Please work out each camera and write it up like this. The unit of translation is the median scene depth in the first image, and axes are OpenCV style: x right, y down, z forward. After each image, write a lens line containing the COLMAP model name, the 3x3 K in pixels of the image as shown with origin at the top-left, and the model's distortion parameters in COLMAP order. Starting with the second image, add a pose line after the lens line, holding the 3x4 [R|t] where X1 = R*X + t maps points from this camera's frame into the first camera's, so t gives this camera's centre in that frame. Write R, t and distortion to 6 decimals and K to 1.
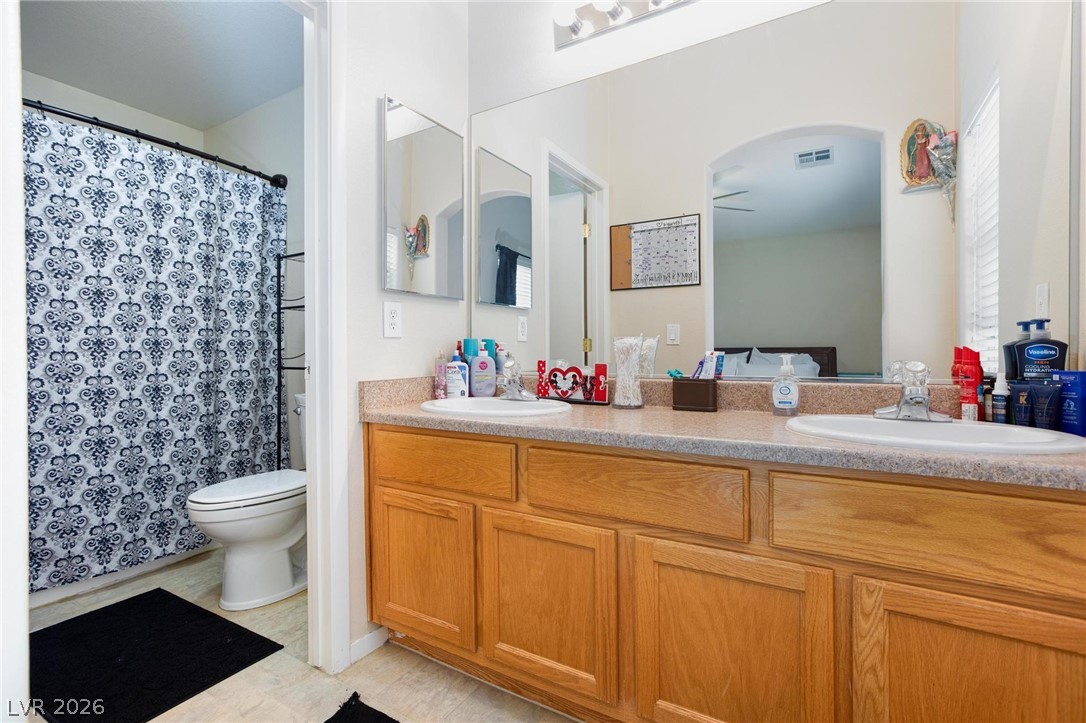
lens RADIAL K [[500.2, 0, 542.3], [0, 500.2, 354.5], [0, 0, 1]] dist [-0.020747, 0.000824]
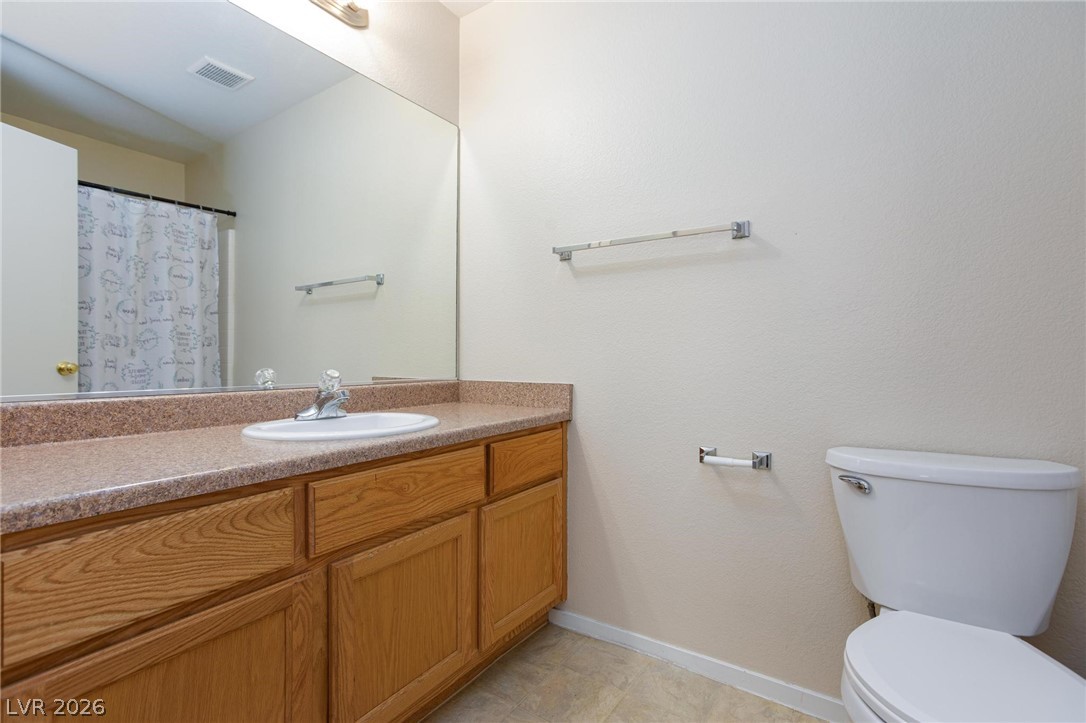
lens RADIAL K [[499.3, 0, 543.0], [0, 499.3, 361.5], [0, 0, 1]] dist [-0.001382, 0.000226]
pose [[0.056857, 0.006858, 0.998359, -0.954196], [0.016205, 0.999838, -0.007791, 0.012455], [-0.998251, 0.016622, 0.056737, 0.714280]]
